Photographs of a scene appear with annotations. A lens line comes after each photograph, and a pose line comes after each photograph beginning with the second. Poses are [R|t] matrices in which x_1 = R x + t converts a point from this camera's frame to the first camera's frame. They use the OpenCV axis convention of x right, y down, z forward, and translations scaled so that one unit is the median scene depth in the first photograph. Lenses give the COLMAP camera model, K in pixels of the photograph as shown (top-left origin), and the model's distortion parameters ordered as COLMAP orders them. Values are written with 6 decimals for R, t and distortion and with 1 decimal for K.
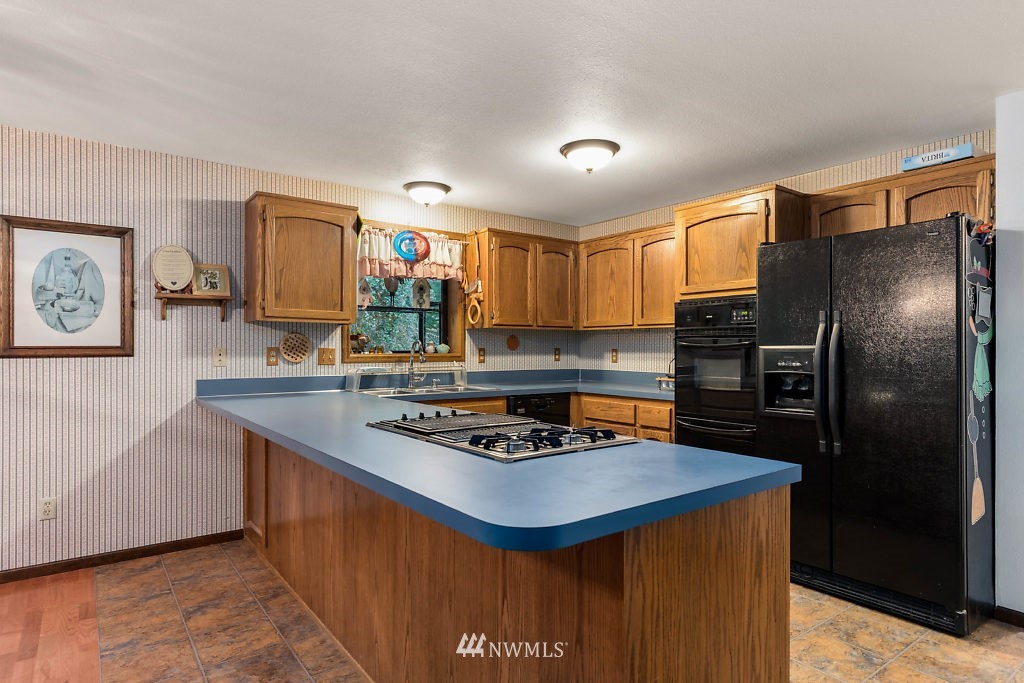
lens RADIAL K [[580.2, 0, 509.3], [0, 580.2, 346.6], [0, 0, 1]] dist [0.008539, 0.001079]
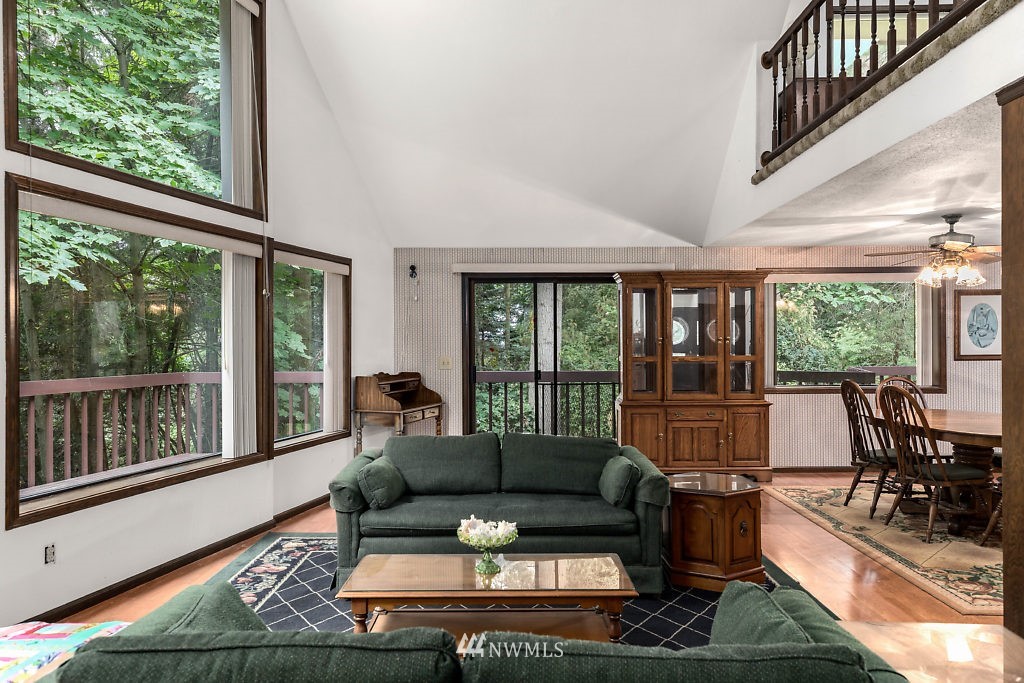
lens RADIAL K [[691.1, 0, 520.1], [0, 691.1, 343.7], [0, 0, 1]] dist [0.010081, 0.002155]
pose [[0.793225, -0.003830, -0.608916, -0.512309], [0.005860, 0.999982, 0.001343, -0.043504], [0.608900, -0.004634, 0.793233, -1.526665]]
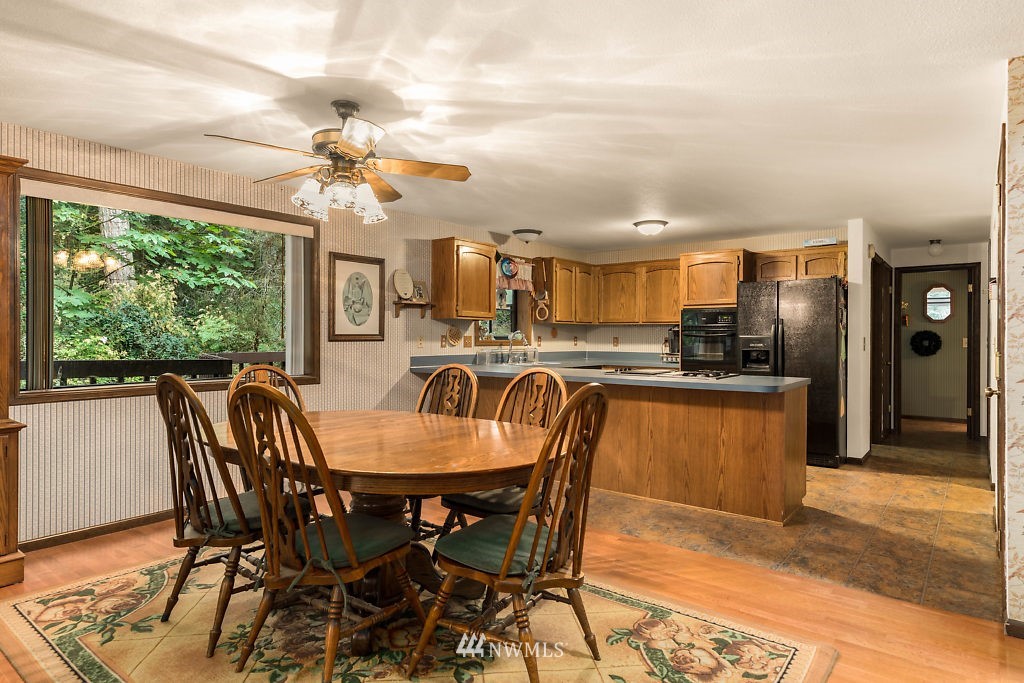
lens RADIAL K [[580.2, 0, 512.9], [0, 580.2, 344.6], [0, 0, 1]] dist [0.008539, 0.001079]
pose [[0.966782, -0.000646, 0.255603, -0.671533], [-0.003562, 0.999866, 0.016001, 0.000492], [-0.255579, -0.016380, 0.966649, -0.562068]]
